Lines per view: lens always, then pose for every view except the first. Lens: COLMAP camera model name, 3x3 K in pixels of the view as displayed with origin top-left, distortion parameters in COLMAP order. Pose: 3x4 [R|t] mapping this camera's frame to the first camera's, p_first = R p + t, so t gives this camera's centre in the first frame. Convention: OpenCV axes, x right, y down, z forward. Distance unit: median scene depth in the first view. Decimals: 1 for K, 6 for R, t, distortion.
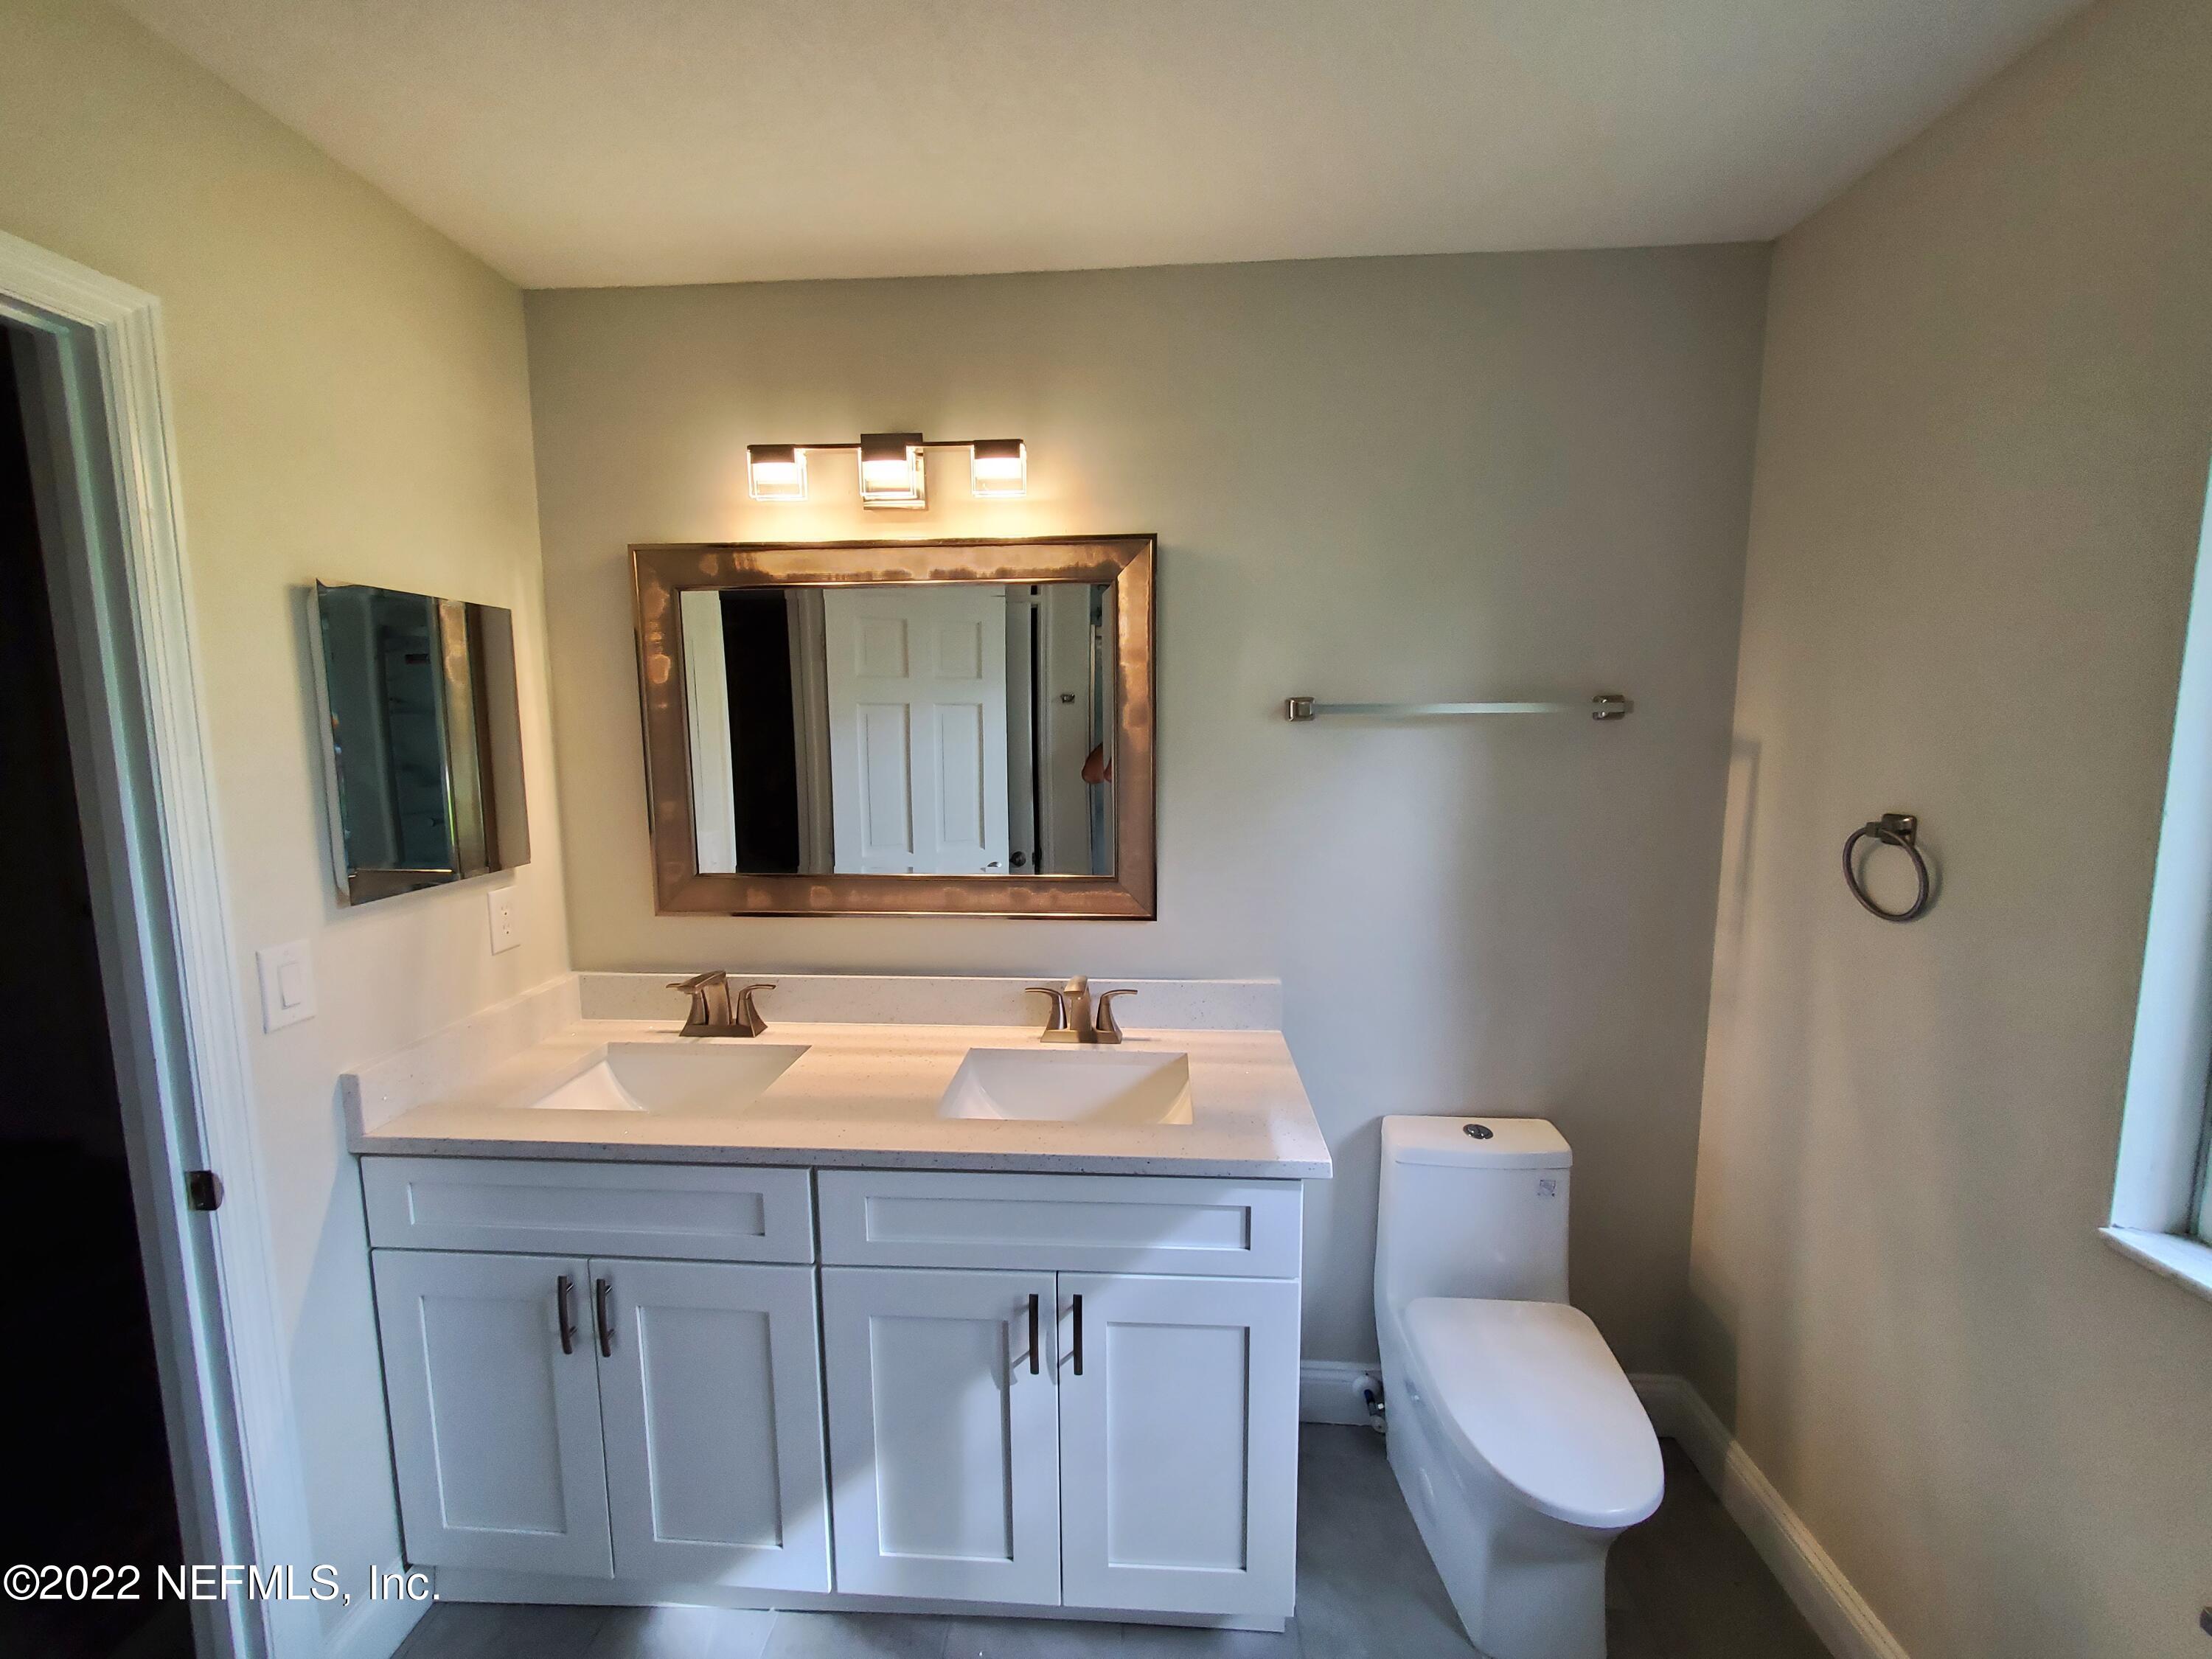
lens RADIAL K [[869.8, 0, 1092.6], [0, 869.8, 828.3], [0, 0, 1]] dist [0.001623, -0.001469]
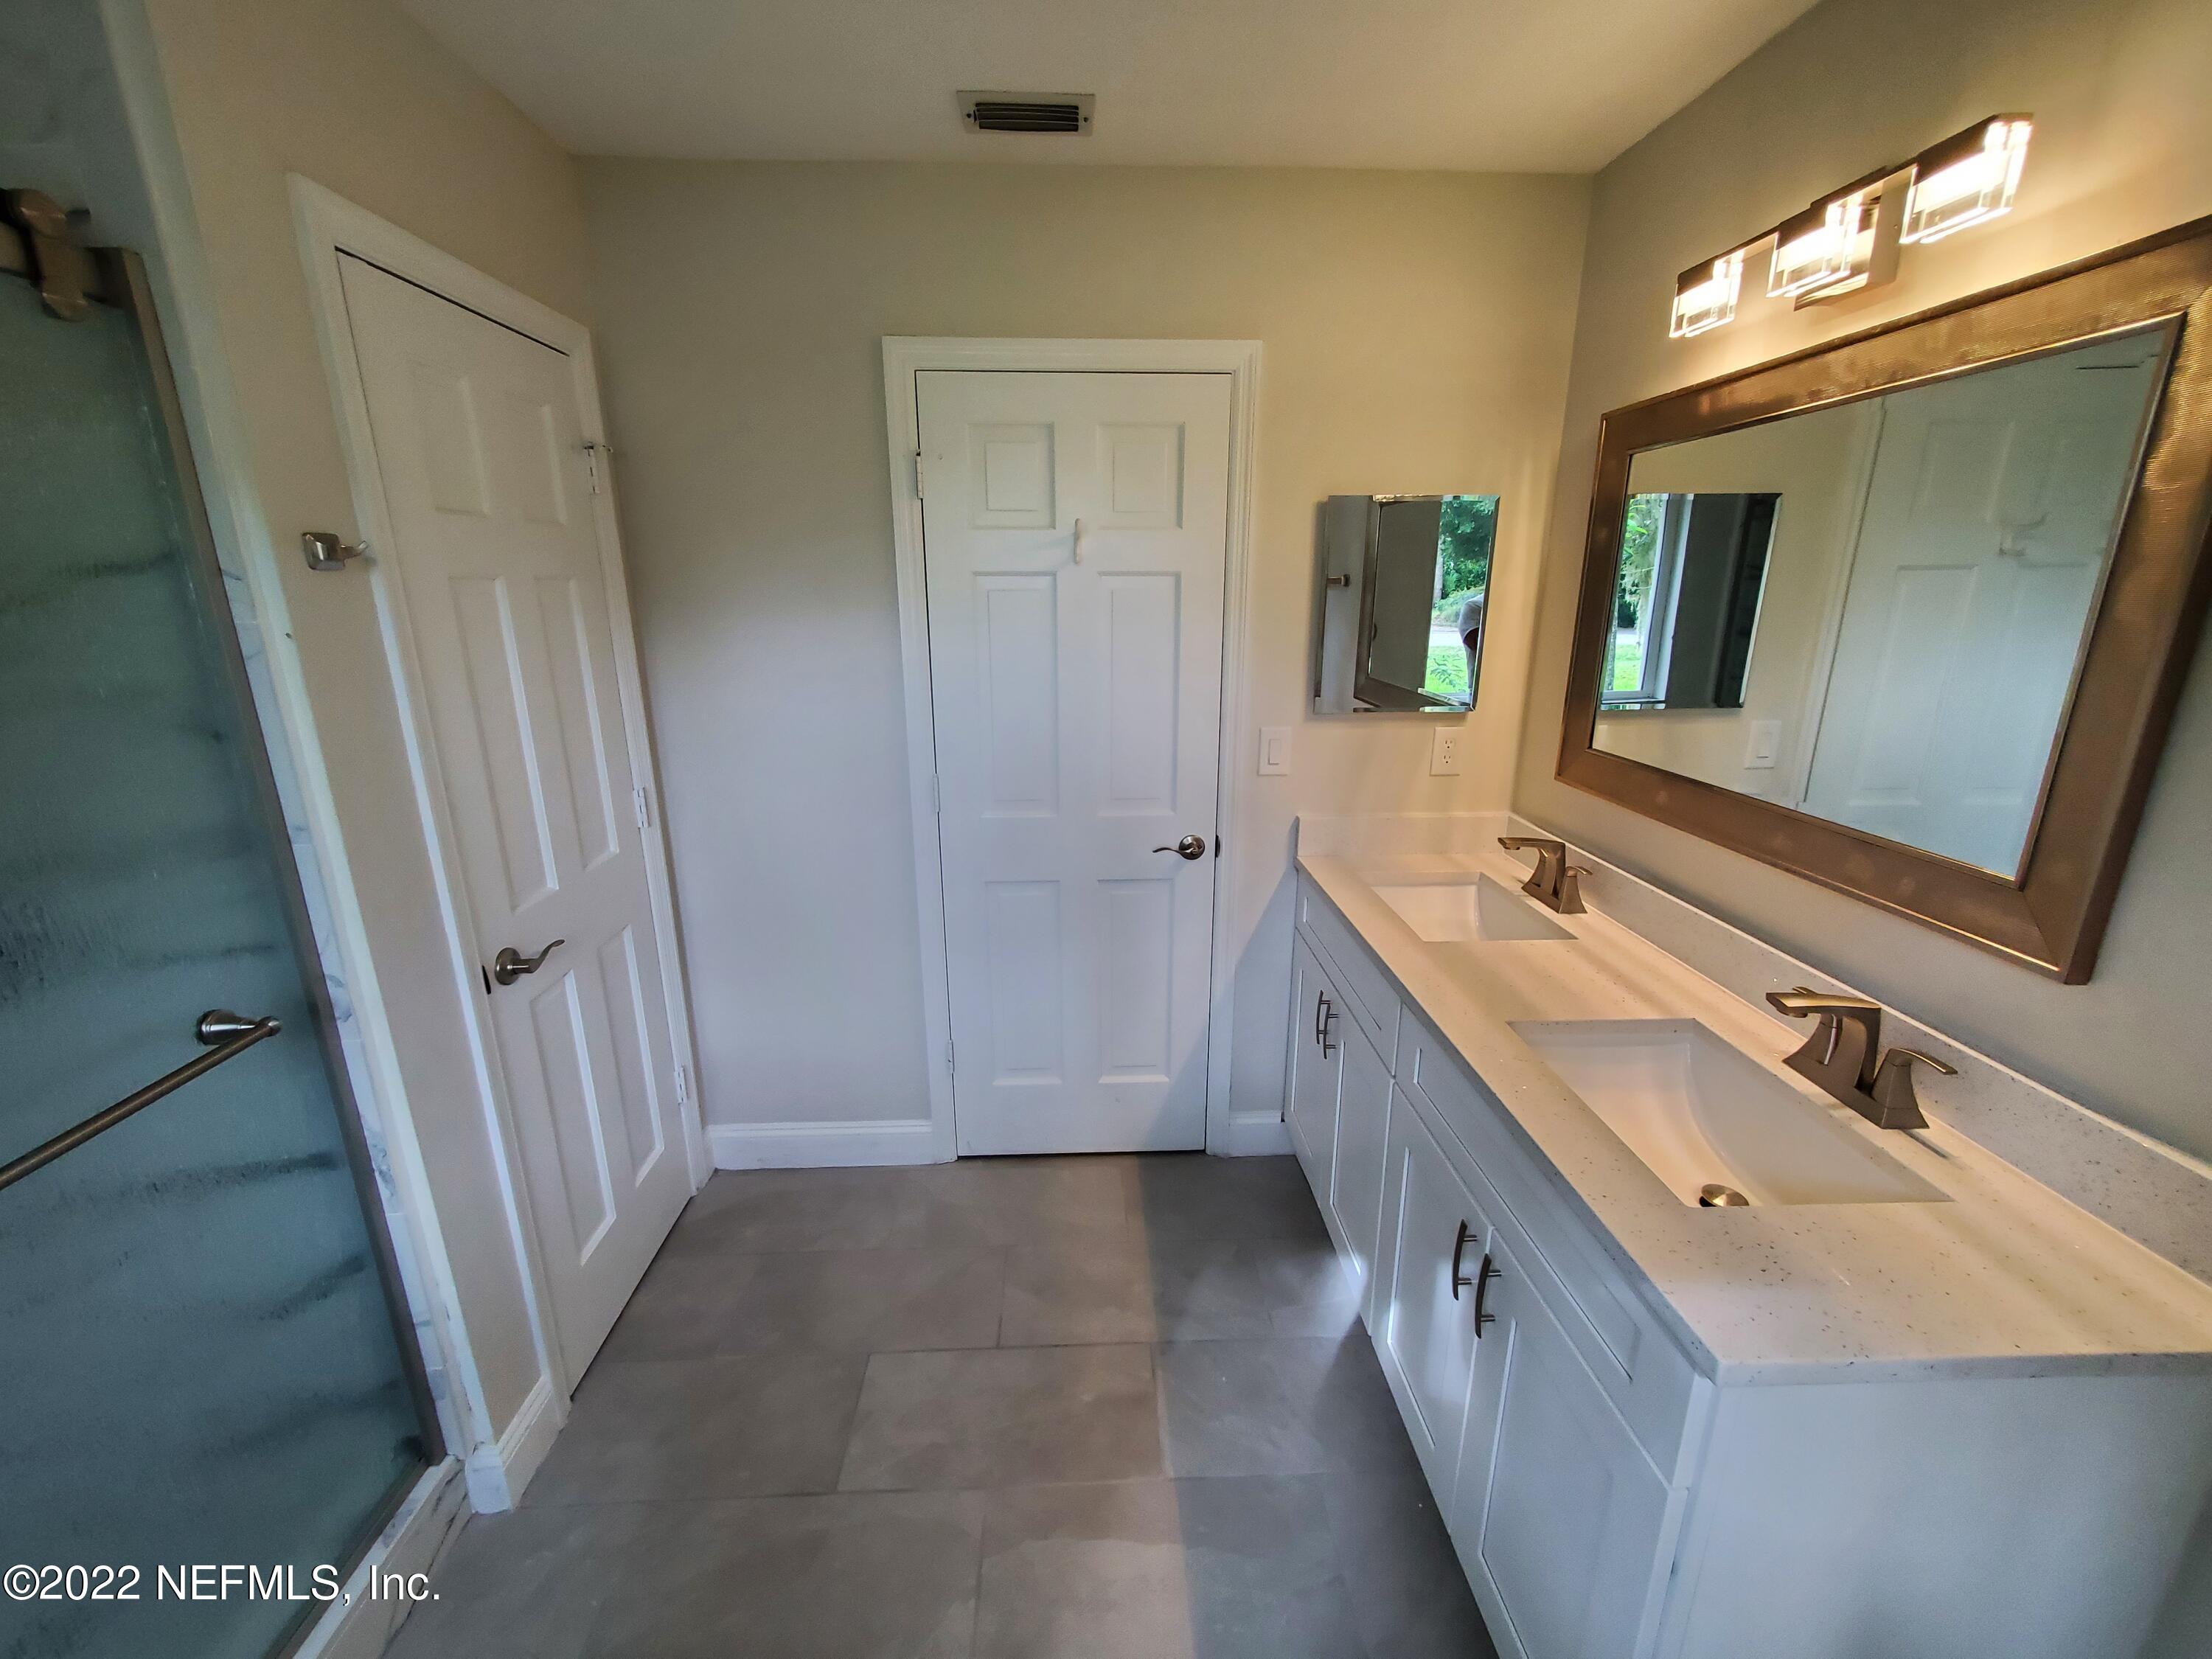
lens RADIAL K [[869.8, 0, 1094.0], [0, 869.8, 822.4], [0, 0, 1]] dist [0.001623, -0.001469]
pose [[0.102134, 0.267194, -0.958215, 0.518789], [-0.120013, 0.959526, 0.254767, -0.057157], [0.987505, 0.088978, 0.130067, 0.333845]]
